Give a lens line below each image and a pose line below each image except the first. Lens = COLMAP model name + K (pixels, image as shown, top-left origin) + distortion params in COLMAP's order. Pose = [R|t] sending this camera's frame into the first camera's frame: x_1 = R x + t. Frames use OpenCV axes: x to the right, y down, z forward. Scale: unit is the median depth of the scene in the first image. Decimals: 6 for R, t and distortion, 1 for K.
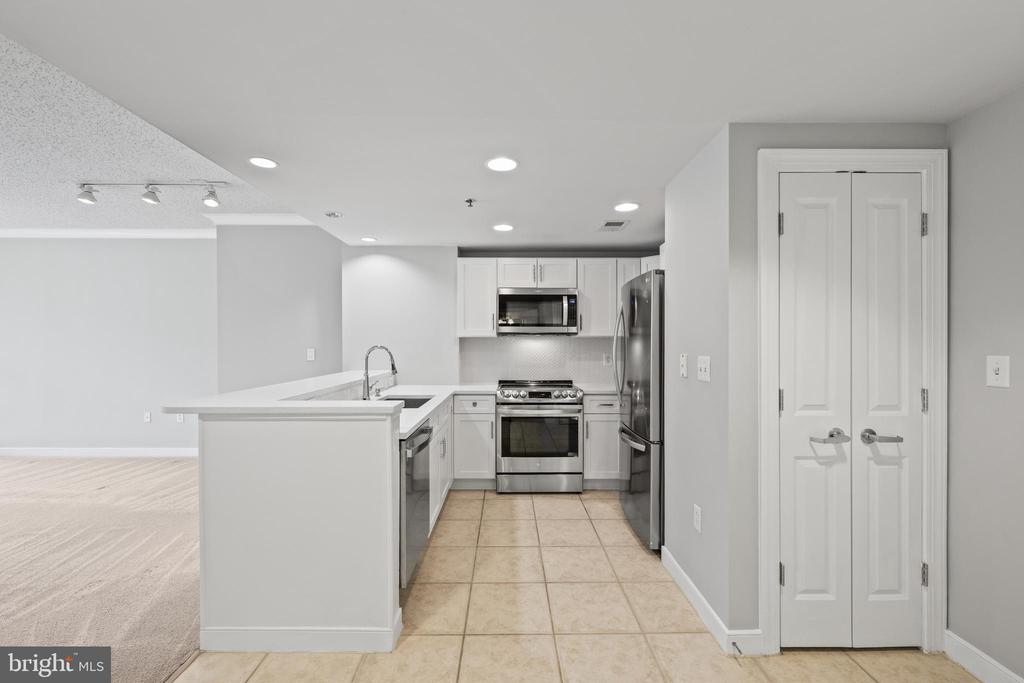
lens RADIAL K [[423.1, 0, 510.8], [0, 423.1, 344.4], [0, 0, 1]] dist [-0.001718, 0.001435]
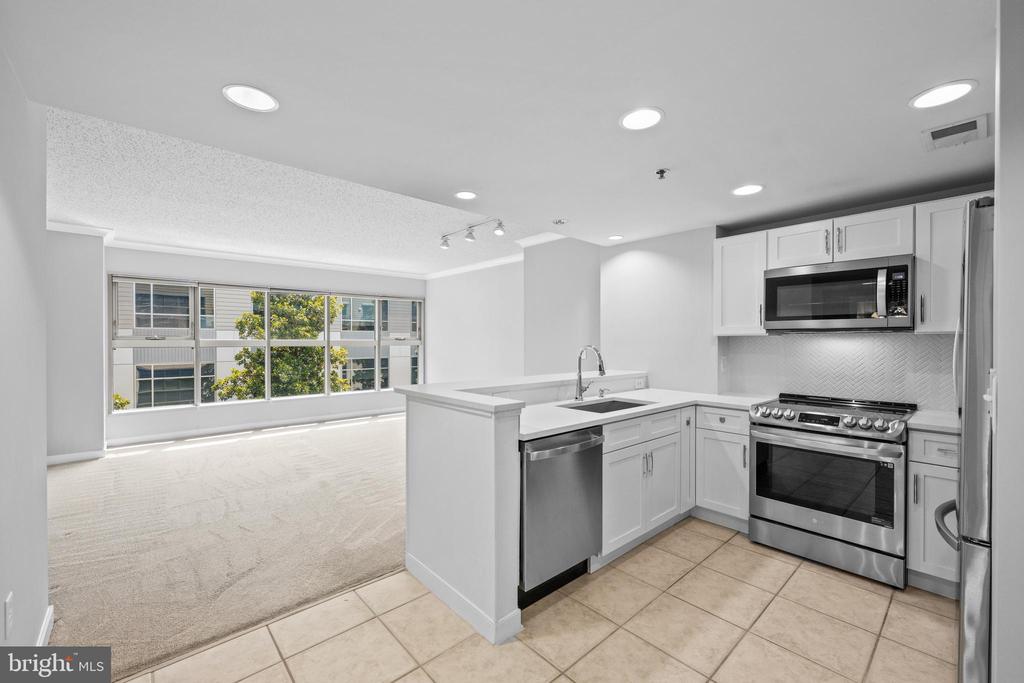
lens RADIAL K [[423.1, 0, 508.7], [0, 423.1, 344.1], [0, 0, 1]] dist [-0.001718, 0.001435]
pose [[0.659871, 0.005084, -0.751361, 0.267317], [-0.004382, 0.999986, 0.002919, -0.002362], [0.751366, 0.001366, 0.659885, 0.184710]]
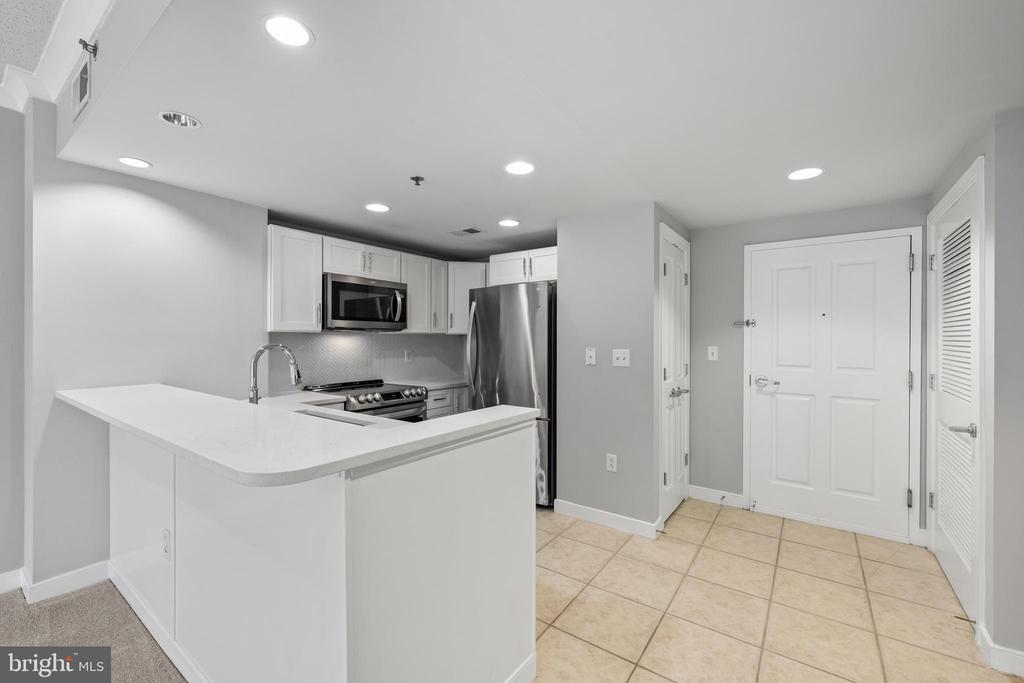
lens RADIAL K [[423.1, 0, 511.1], [0, 423.1, 338.3], [0, 0, 1]] dist [-0.001718, 0.001435]
pose [[0.589937, 0.003145, 0.807443, -0.557081], [0.000296, 0.999992, -0.004112, -0.002997], [-0.807450, 0.002665, 0.589931, 0.261886]]
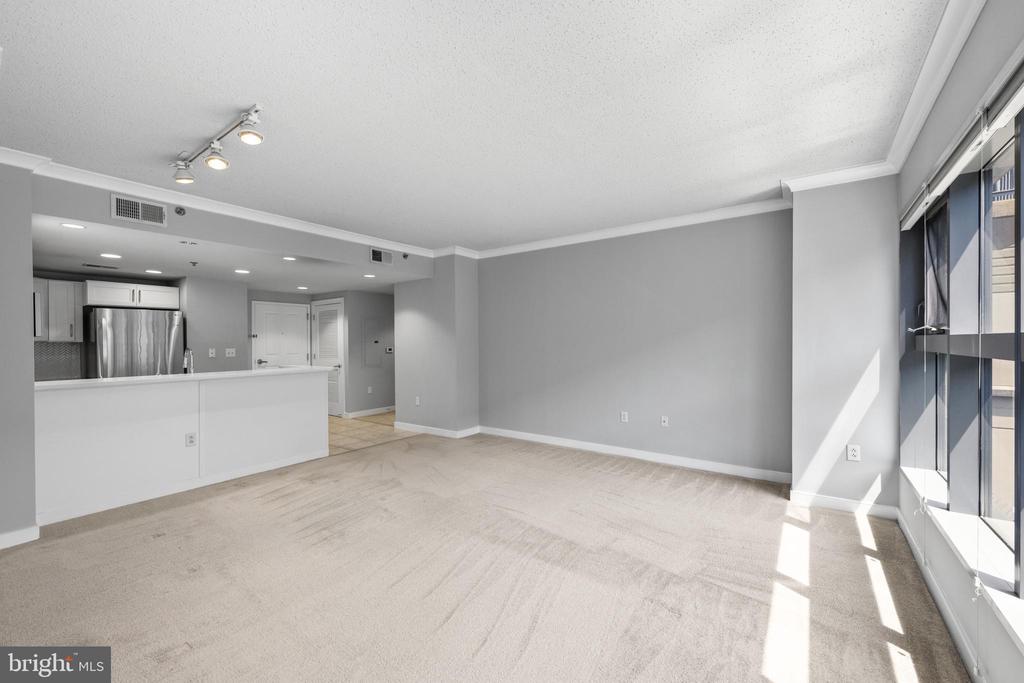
lens RADIAL K [[412.2, 0, 511.1], [0, 412.2, 345.1], [0, 0, 1]] dist [0.000442, 0.000317]
pose [[-0.800345, 0.000496, 0.599540, -1.736213], [0.010566, 0.999856, 0.013277, -0.010170], [-0.599447, 0.016961, -0.800235, 1.274976]]
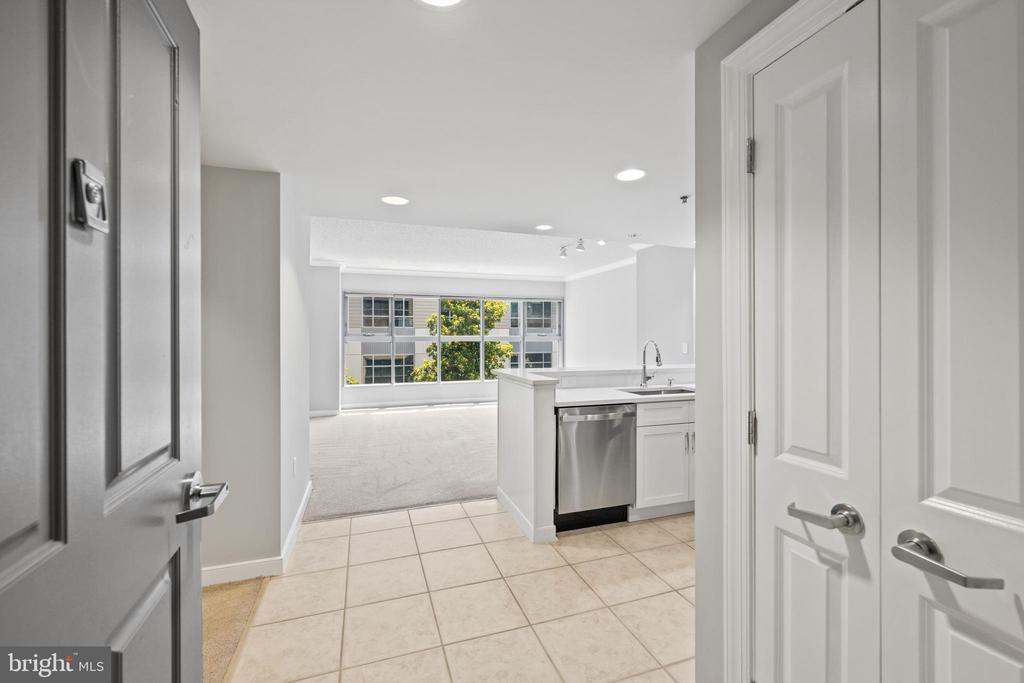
lens RADIAL K [[423.1, 0, 508.7], [0, 423.1, 339.8], [0, 0, 1]] dist [-0.001718, 0.001435]
pose [[0.317890, 0.005979, -0.948109, 0.586197], [-0.006261, 0.999972, 0.004207, -0.001766], [0.948107, 0.004599, 0.317918, 0.230009]]
